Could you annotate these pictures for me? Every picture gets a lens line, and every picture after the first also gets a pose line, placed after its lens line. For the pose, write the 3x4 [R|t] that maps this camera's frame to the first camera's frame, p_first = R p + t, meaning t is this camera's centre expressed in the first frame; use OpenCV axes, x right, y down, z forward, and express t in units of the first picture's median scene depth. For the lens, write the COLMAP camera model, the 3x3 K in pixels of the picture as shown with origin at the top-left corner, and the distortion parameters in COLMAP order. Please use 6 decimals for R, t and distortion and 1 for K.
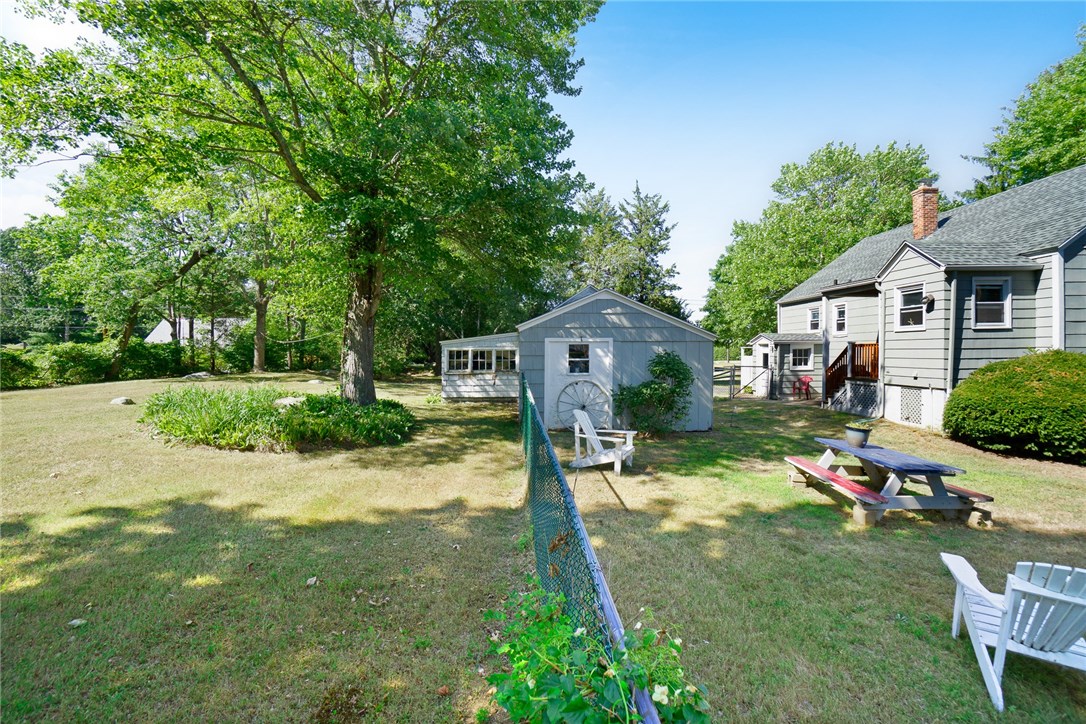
lens RADIAL K [[501.1, 0, 535.1], [0, 501.1, 363.5], [0, 0, 1]] dist [-0.053160, 0.014691]
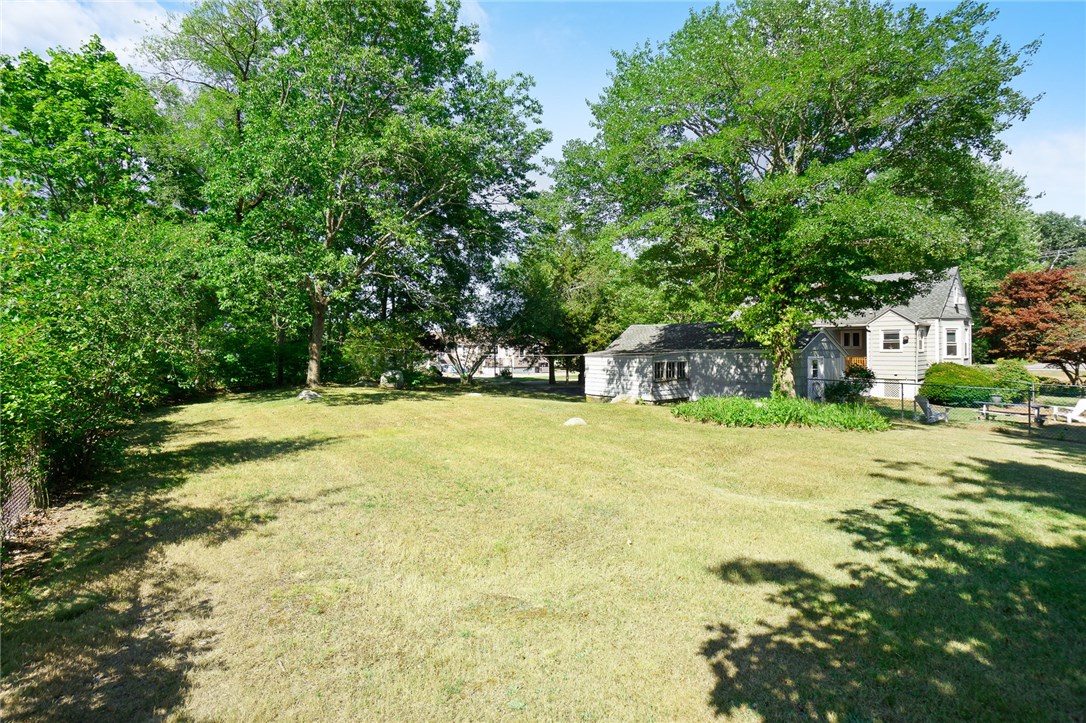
lens RADIAL K [[501.1, 0, 542.8], [0, 501.1, 359.6], [0, 0, 1]] dist [-0.053160, 0.014691]
pose [[0.795487, -0.005780, 0.605944, -1.765050], [0.013459, 0.999876, -0.008132, -0.041611], [-0.605822, 0.014624, 0.795466, 0.276371]]
